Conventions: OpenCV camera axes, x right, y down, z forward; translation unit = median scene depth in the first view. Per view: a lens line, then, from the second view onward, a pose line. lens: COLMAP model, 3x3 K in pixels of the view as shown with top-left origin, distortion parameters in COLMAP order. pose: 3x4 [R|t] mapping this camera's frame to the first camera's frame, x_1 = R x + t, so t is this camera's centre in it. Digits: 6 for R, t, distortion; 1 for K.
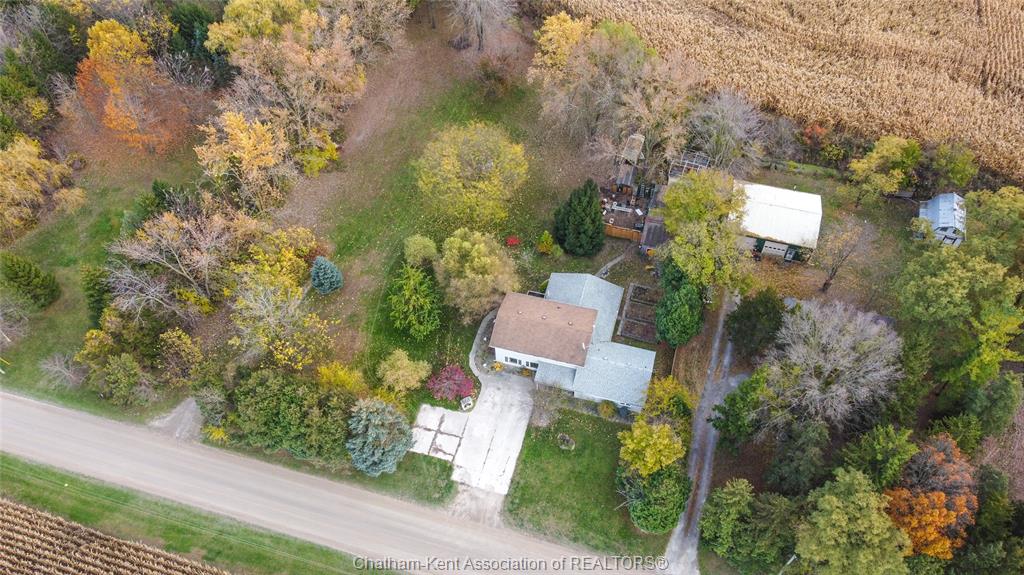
lens RADIAL K [[781.7, 0, 506.8], [0, 781.7, 286.6], [0, 0, 1]] dist [-0.006928, 0.002969]
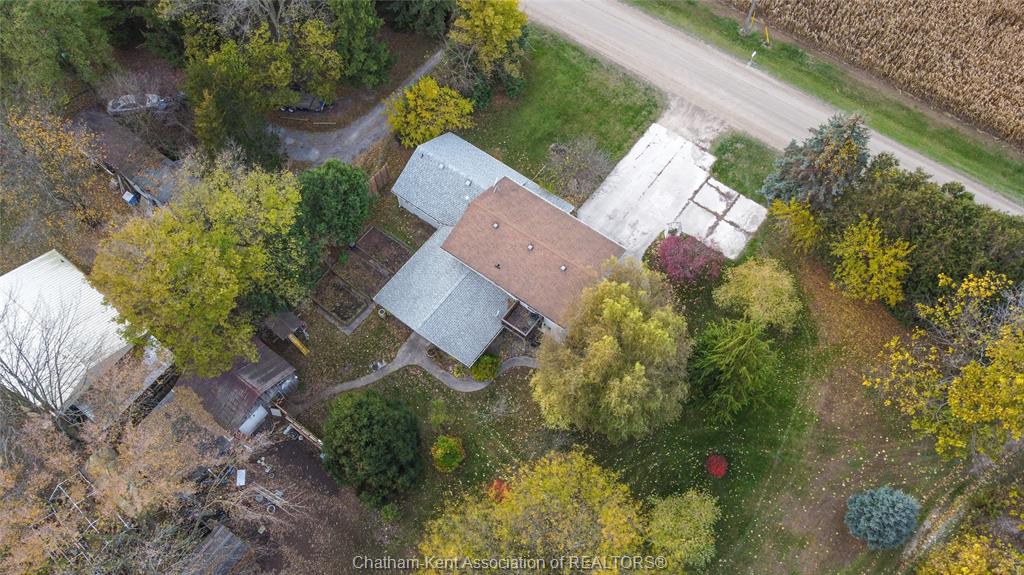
lens RADIAL K [[781.7, 0, 506.8], [0, 781.7, 286.6], [0, 0, 1]] dist [-0.006928, 0.002969]
pose [[-0.931254, -0.295941, 0.212566, -0.074892], [0.320747, -0.389022, 0.863587, -0.508526], [-0.172878, 0.872399, 0.457201, 0.742701]]
